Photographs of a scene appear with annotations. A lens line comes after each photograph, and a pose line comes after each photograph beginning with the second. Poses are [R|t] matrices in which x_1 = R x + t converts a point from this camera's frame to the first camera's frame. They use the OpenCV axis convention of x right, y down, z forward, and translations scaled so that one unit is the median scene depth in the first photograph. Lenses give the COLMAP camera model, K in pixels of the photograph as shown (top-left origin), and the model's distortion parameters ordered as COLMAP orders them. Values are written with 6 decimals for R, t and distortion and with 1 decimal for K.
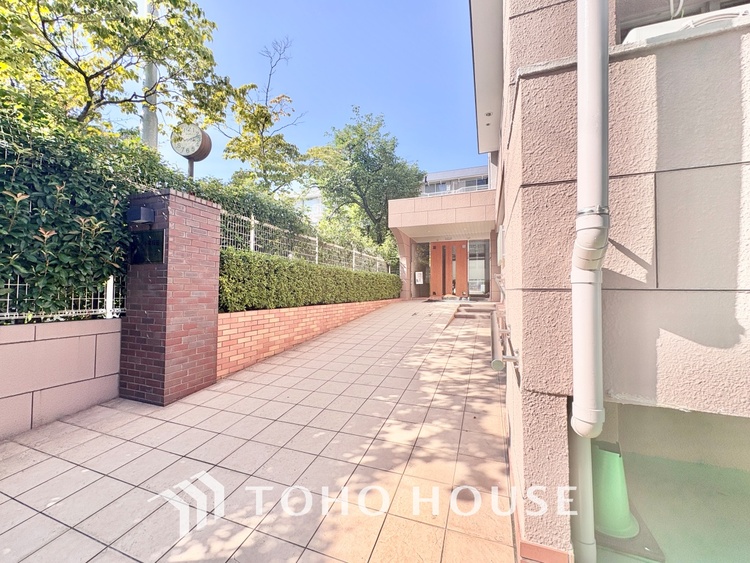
lens RADIAL K [[299.5, 0, 375.0], [0, 299.5, 281.5], [0, 0, 1]] dist [0.001207, -0.000463]
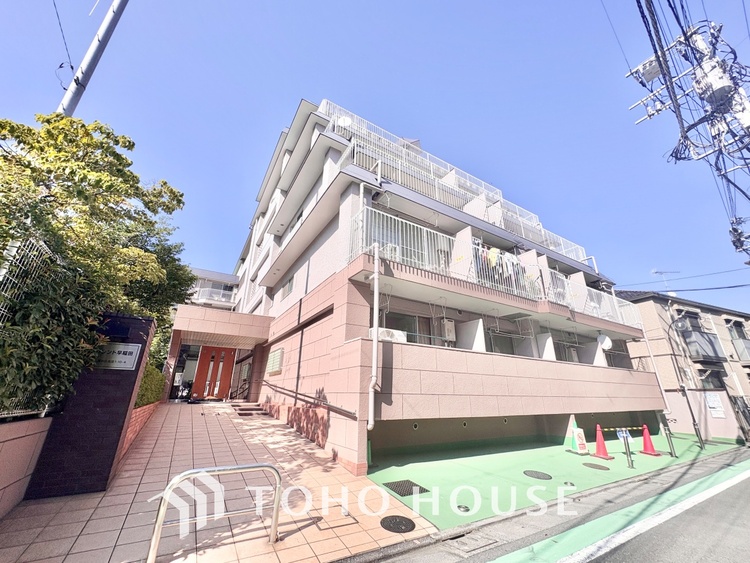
lens RADIAL K [[299.5, 0, 375.0], [0, 299.5, 281.5], [0, 0, 1]] dist [0.001207, -0.000463]
pose [[0.614170, 0.281519, 0.737253, -3.041712], [-0.031592, 0.942231, -0.333472, -0.059246], [-0.788541, 0.181517, 0.587583, -1.973543]]
